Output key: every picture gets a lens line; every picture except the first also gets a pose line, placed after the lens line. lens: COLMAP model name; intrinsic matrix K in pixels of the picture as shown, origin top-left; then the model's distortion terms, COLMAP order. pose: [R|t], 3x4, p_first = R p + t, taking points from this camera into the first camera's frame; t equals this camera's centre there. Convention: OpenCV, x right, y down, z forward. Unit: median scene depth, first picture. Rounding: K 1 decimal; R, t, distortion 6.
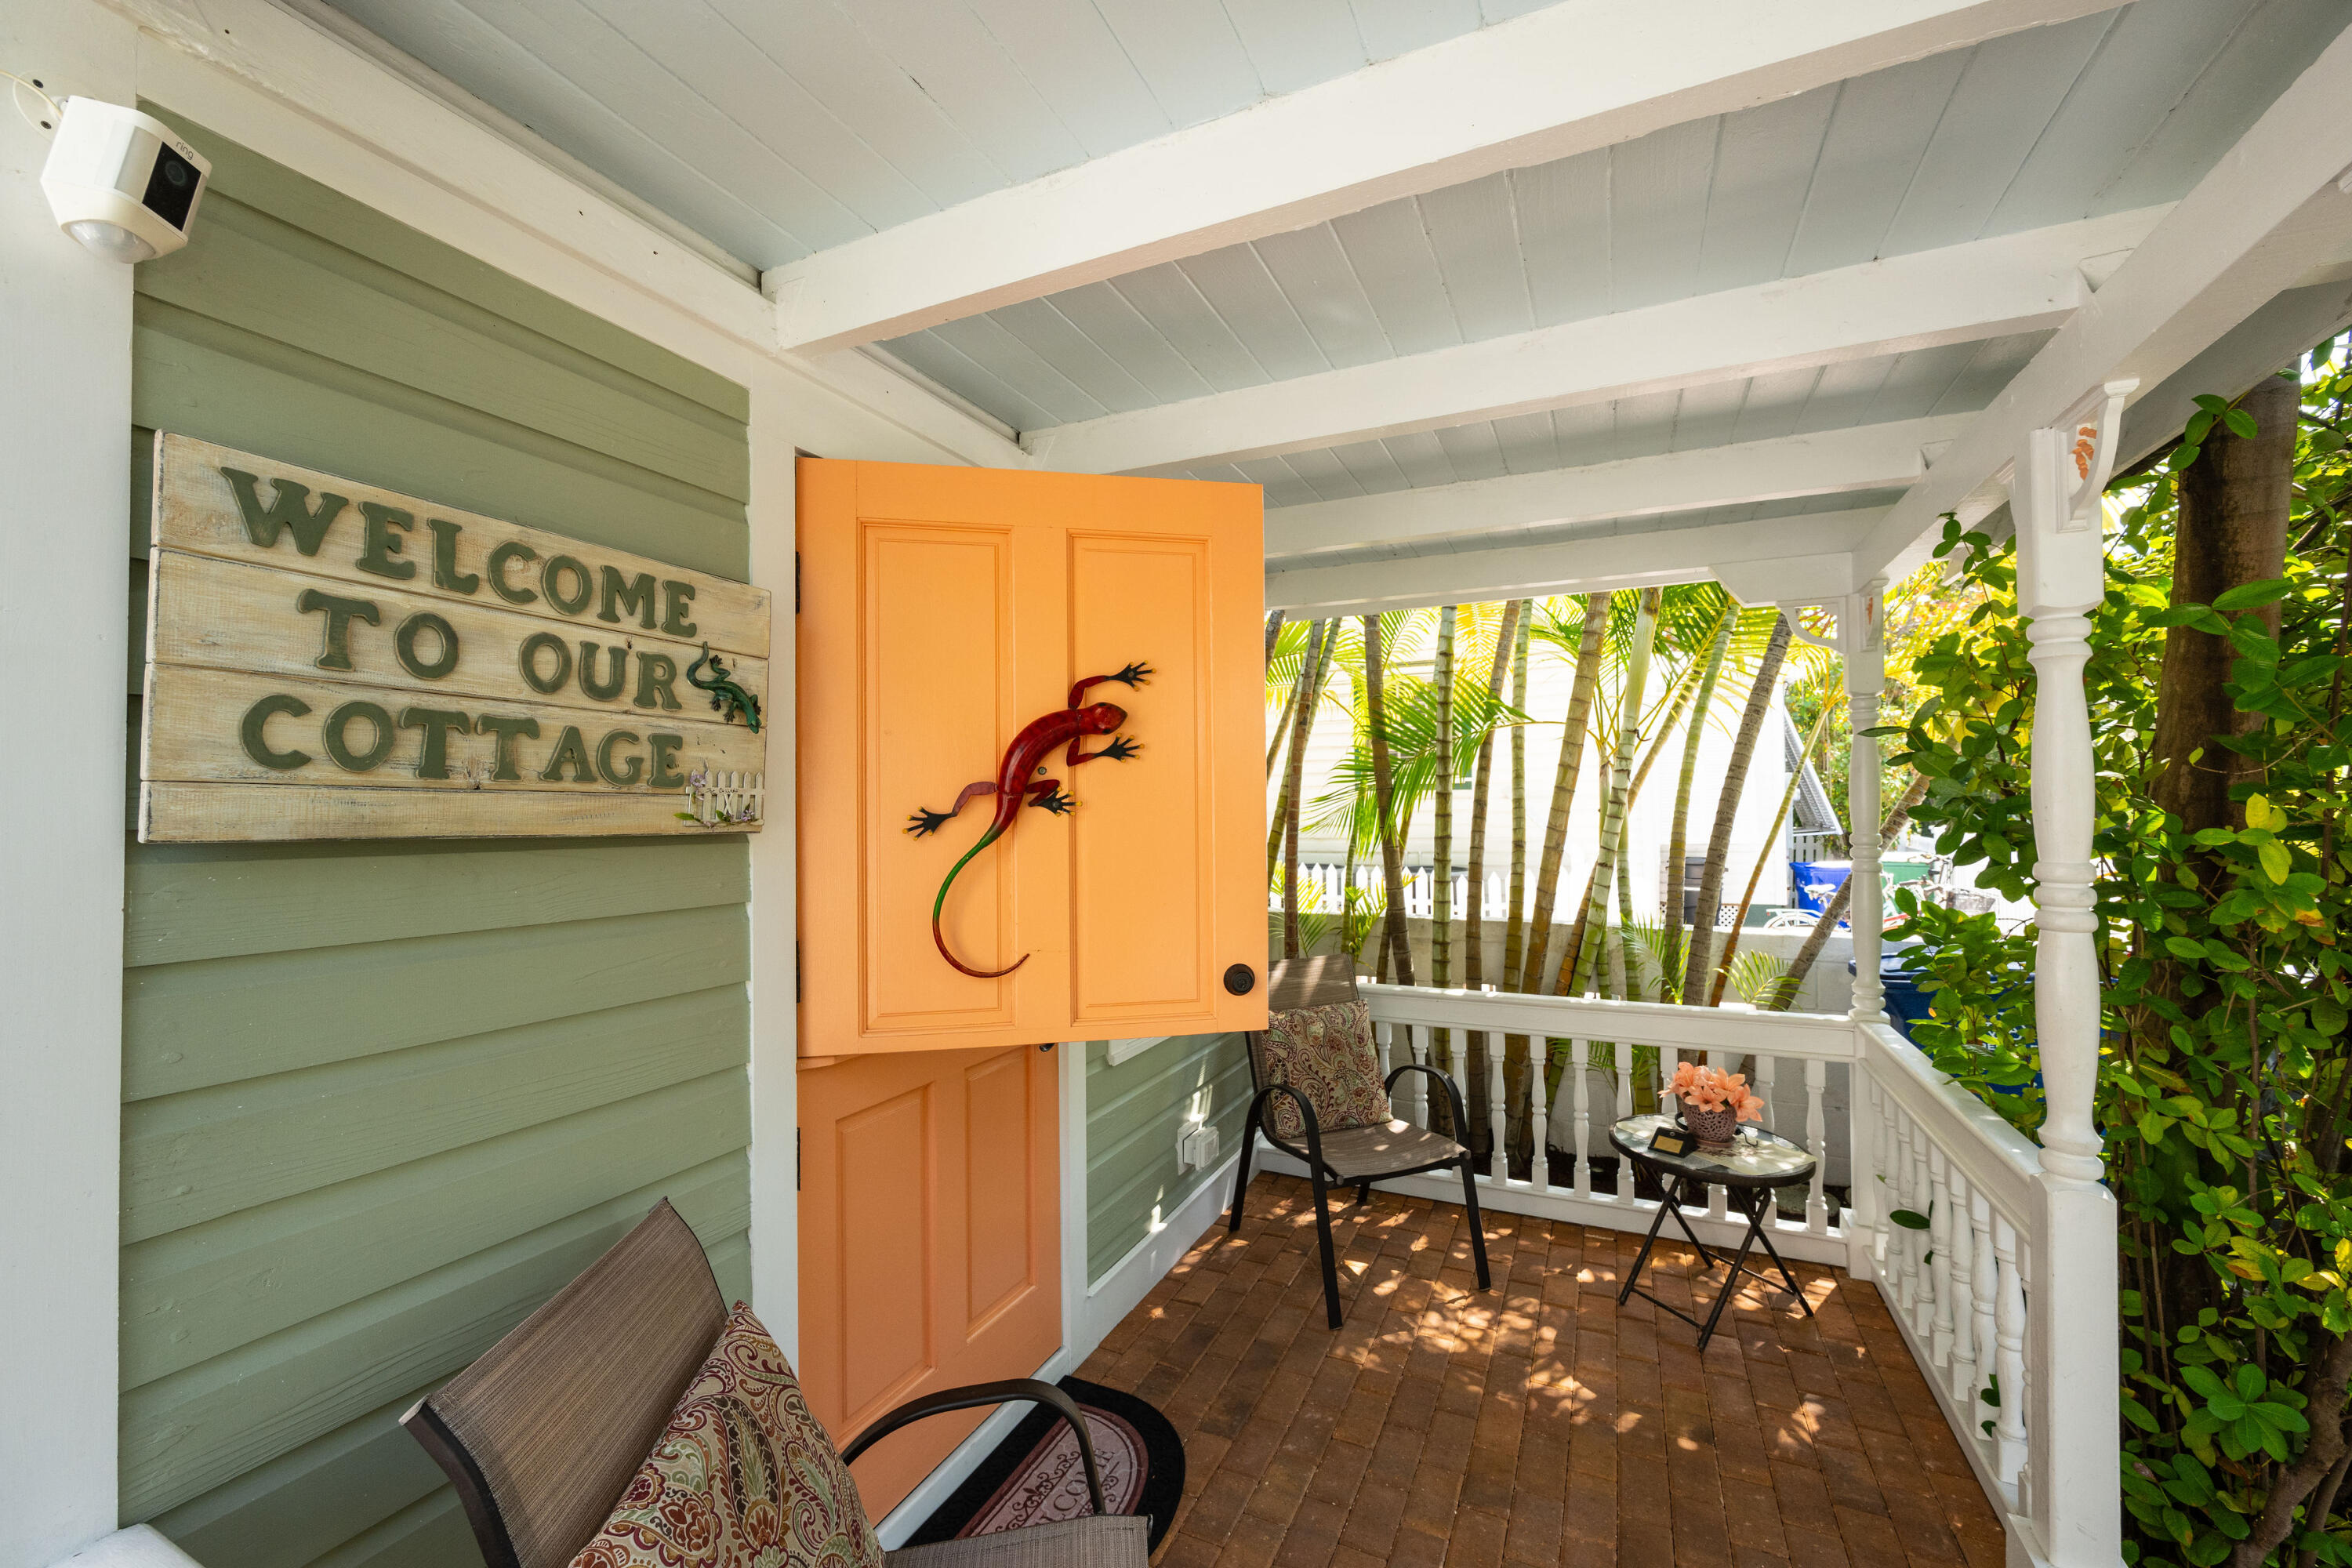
lens RADIAL K [[924.0, 0, 1182.4], [0, 924.0, 793.3], [0, 0, 1]] dist [-0.000718, 0.000680]
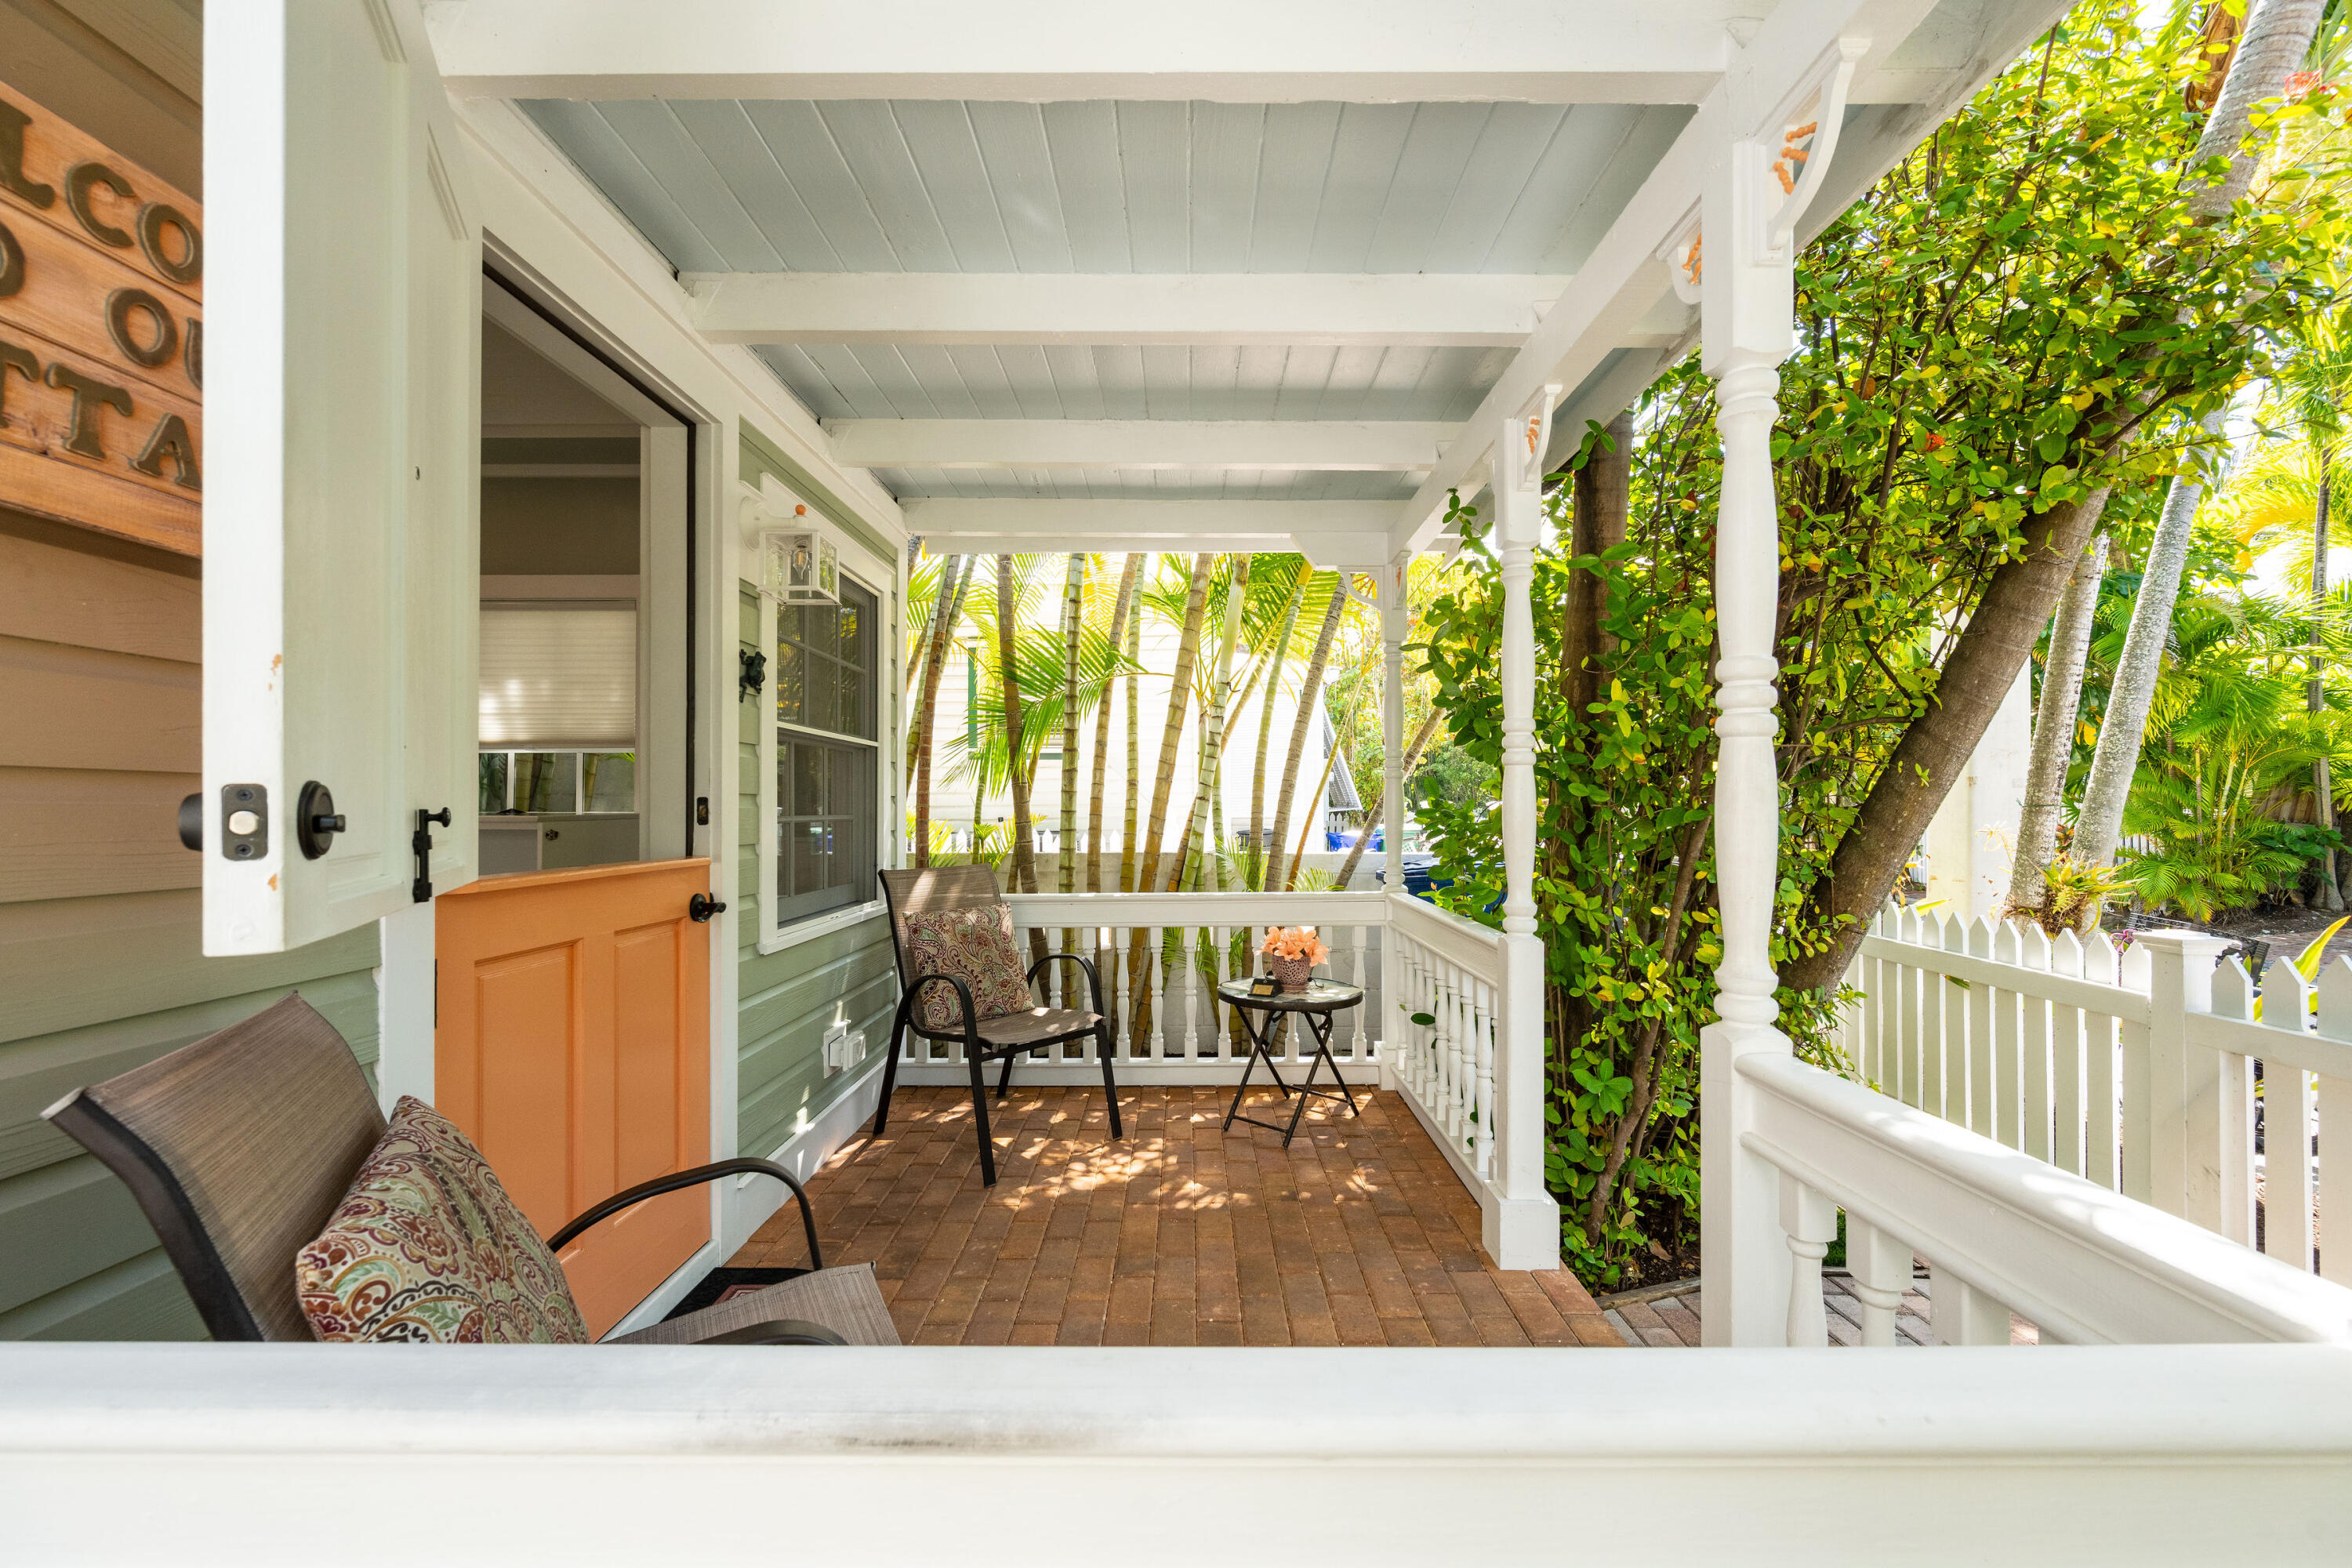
lens RADIAL K [[924.0, 0, 1175.5], [0, 924.0, 792.8], [0, 0, 1]] dist [-0.000718, 0.000680]
pose [[0.910368, 0.011650, 0.413636, -0.115094], [-0.010829, 0.999932, -0.004328, 0.167107], [-0.413658, -0.000539, 0.910432, -0.084474]]
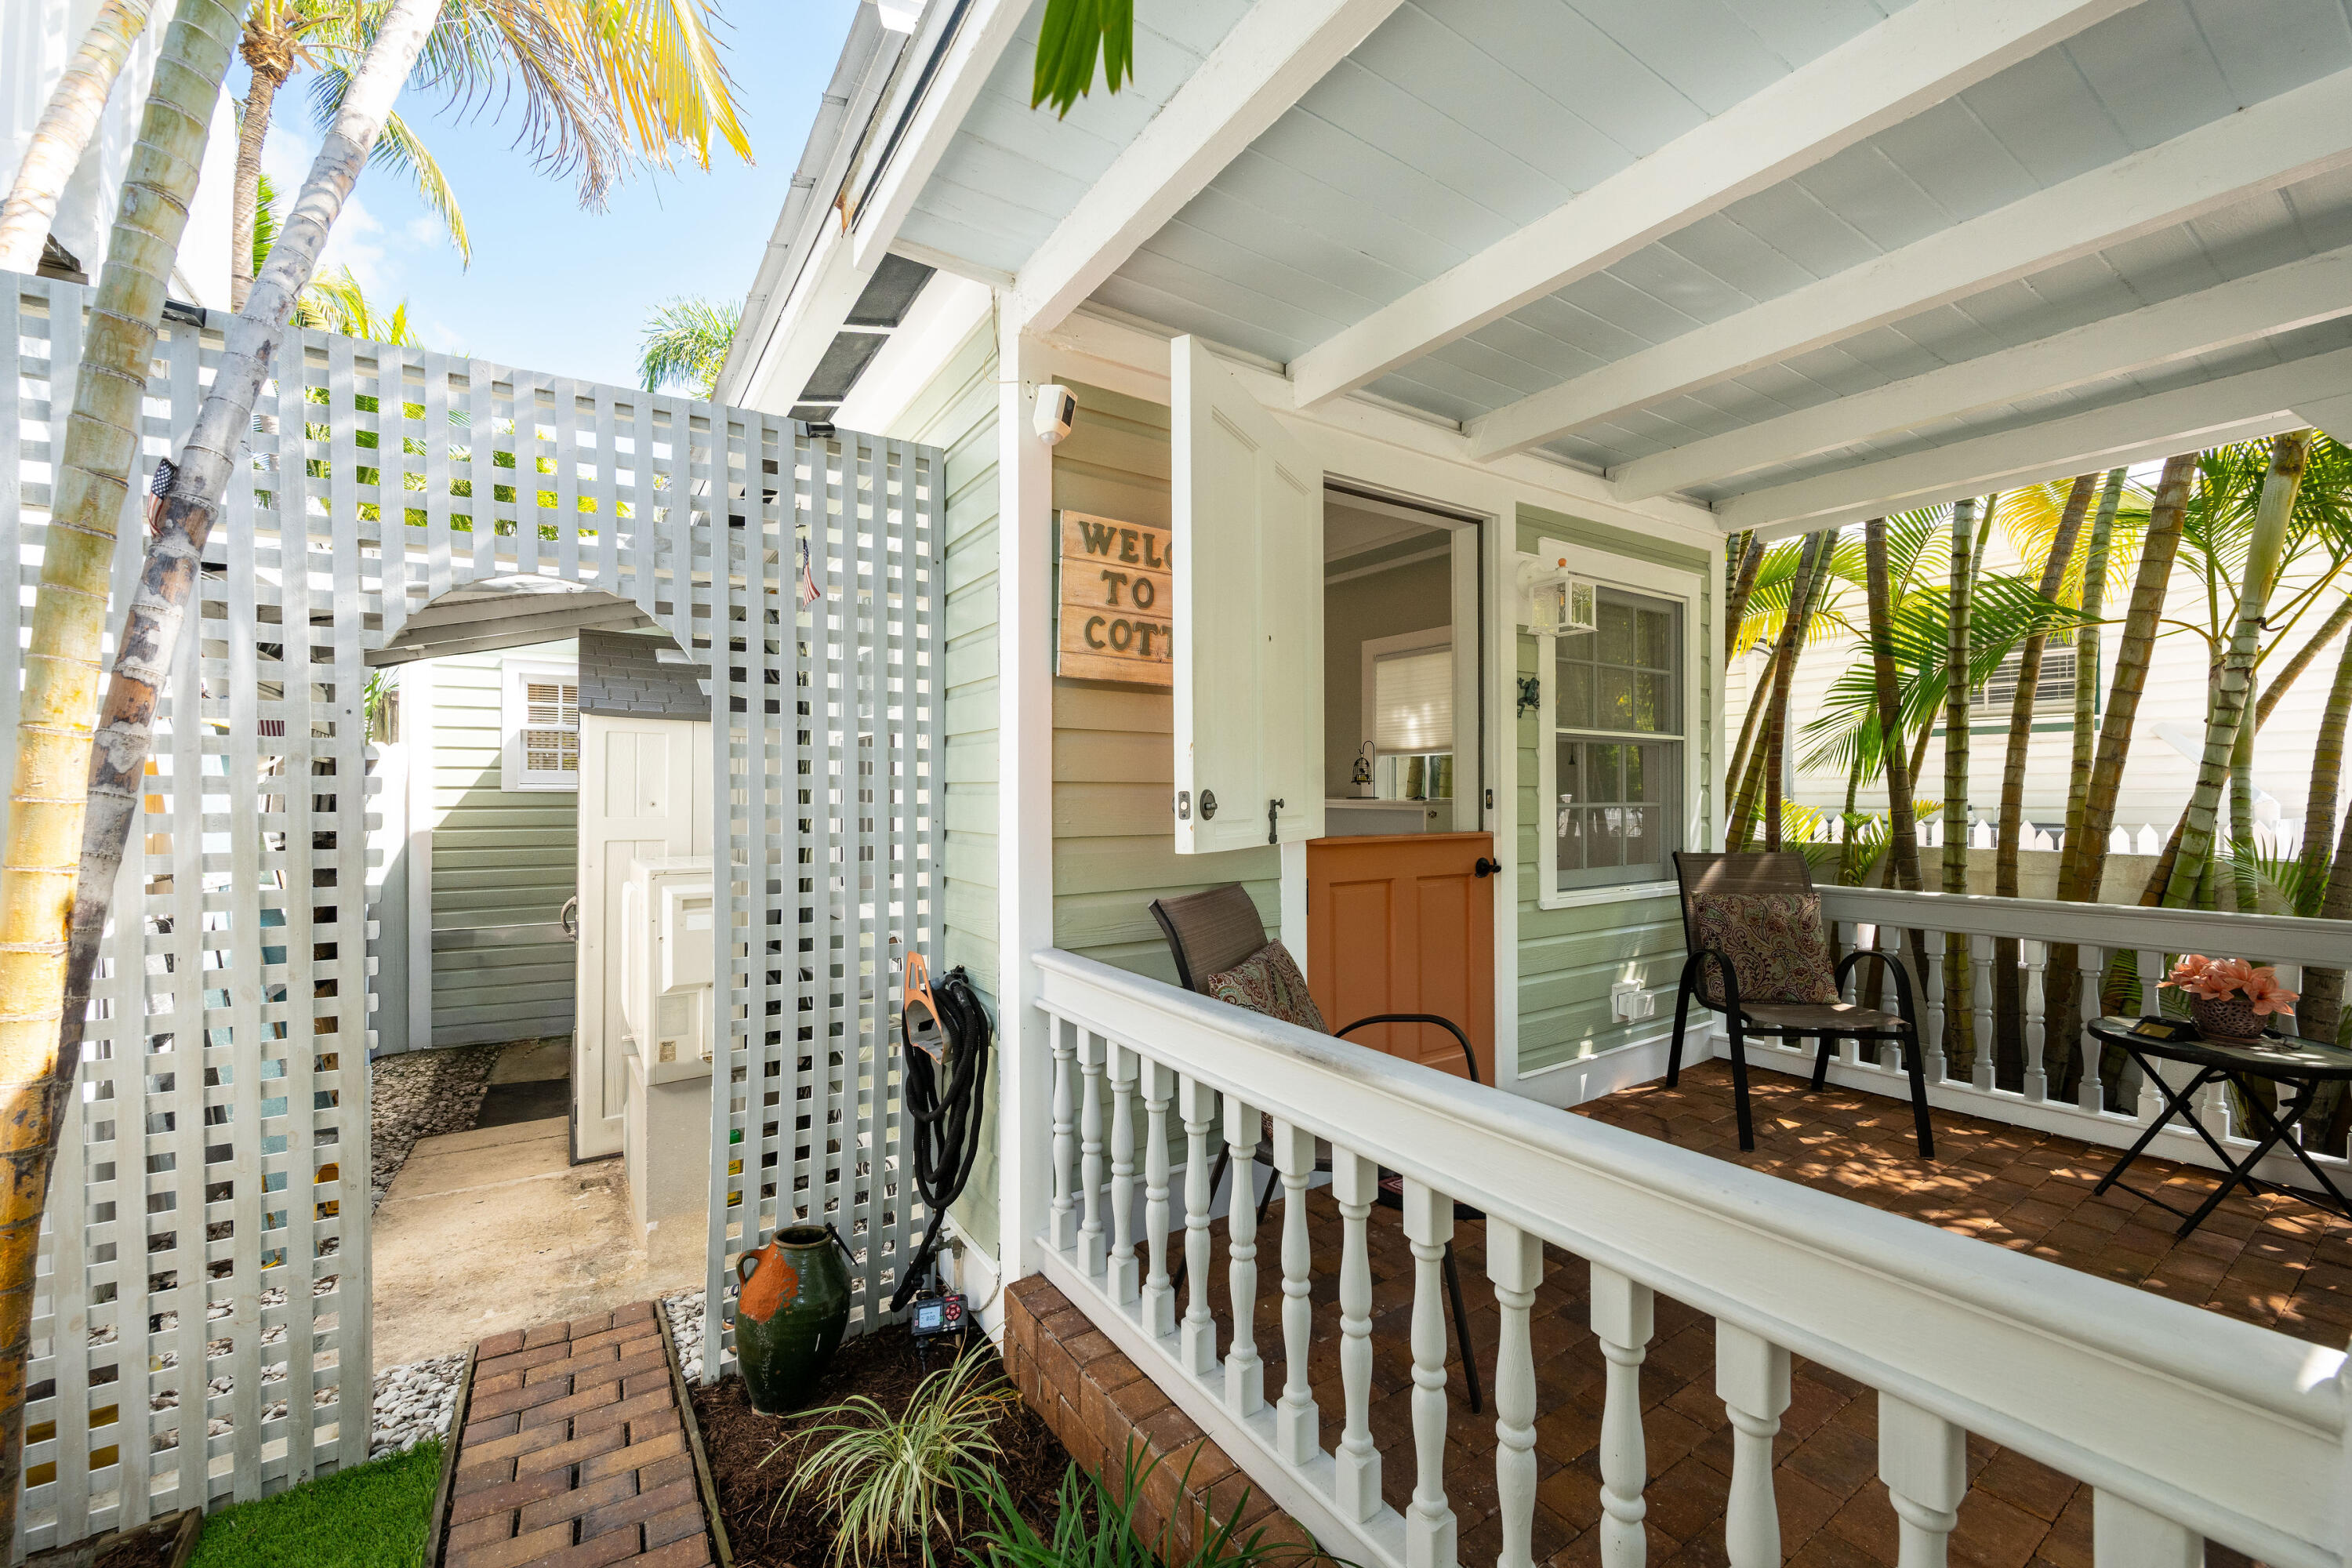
lens RADIAL K [[924.0, 0, 1182.6], [0, 924.0, 791.8], [0, 0, 1]] dist [-0.000718, 0.000680]
pose [[0.854750, 0.005437, -0.519011, 0.212257], [0.003374, 0.999866, 0.016030, 0.150548], [0.519029, -0.015452, 0.854617, -0.445824]]
